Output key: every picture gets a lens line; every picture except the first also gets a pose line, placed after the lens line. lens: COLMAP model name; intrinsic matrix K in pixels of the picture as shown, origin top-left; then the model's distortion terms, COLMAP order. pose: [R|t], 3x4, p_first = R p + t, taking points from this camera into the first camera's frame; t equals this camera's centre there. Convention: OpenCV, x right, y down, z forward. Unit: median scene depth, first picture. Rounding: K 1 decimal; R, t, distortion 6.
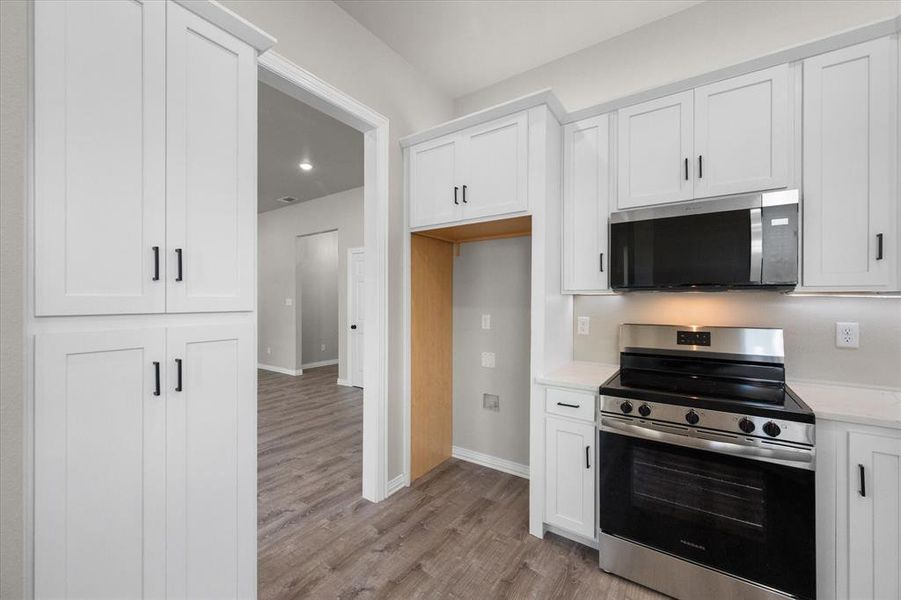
lens RADIAL K [[361.7, 0, 450.5], [0, 361.7, 300.0], [0, 0, 1]] dist [0.002086, 0.000153]
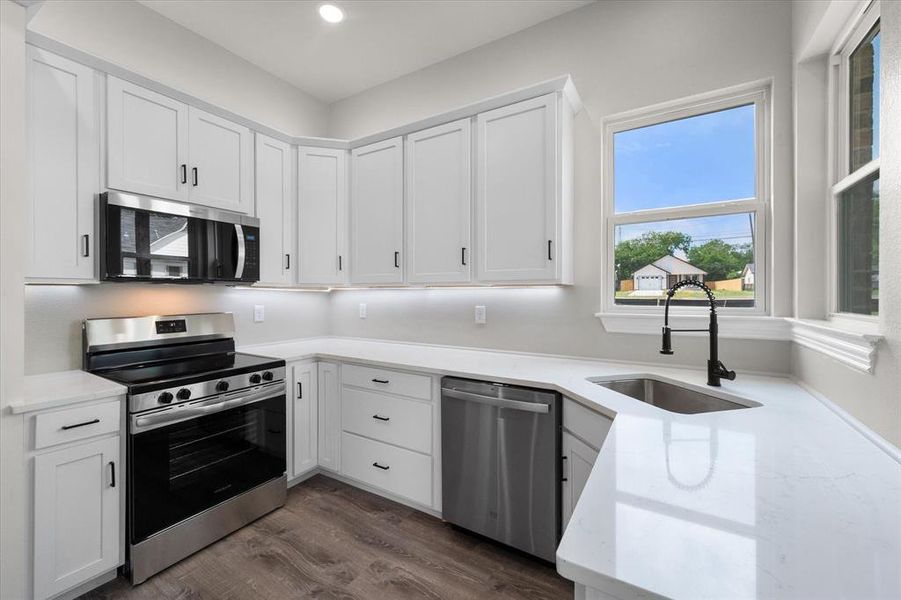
lens RADIAL K [[366.5, 0, 450.4], [0, 366.5, 294.4], [0, 0, 1]] dist [-0.000166, -0.000154]
pose [[-0.057064, -0.006149, 0.998352, -0.435234], [-0.000565, 0.999981, 0.006127, 0.001856], [-0.998370, -0.000214, -0.057067, 0.205276]]
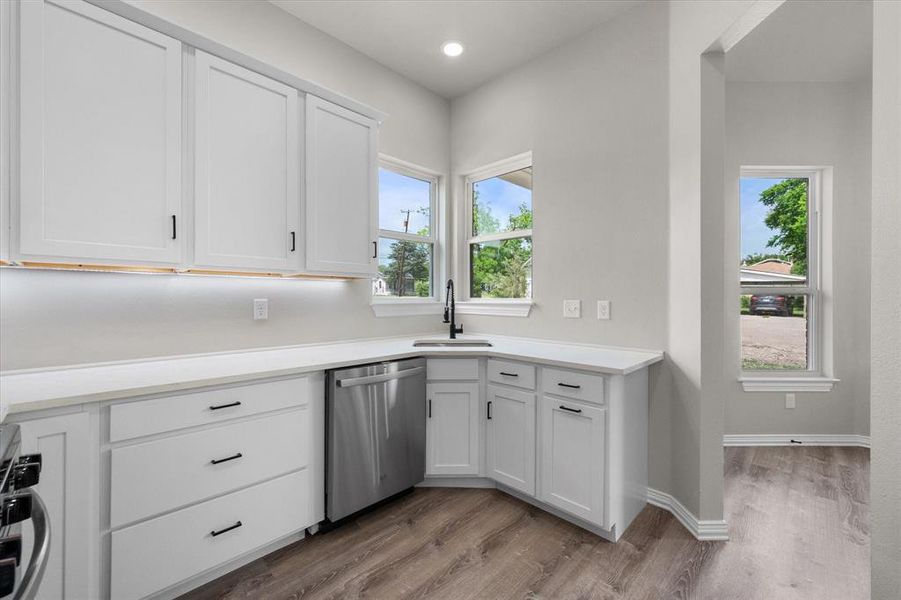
lens RADIAL K [[367.7, 0, 448.7], [0, 367.7, 297.4], [0, 0, 1]] dist [0.001544, 0.000124]
pose [[-0.984292, -0.004862, 0.176480, 0.037258], [-0.005220, 0.999985, -0.001565, 0.040158], [-0.176470, -0.002462, -0.984303, 0.941281]]
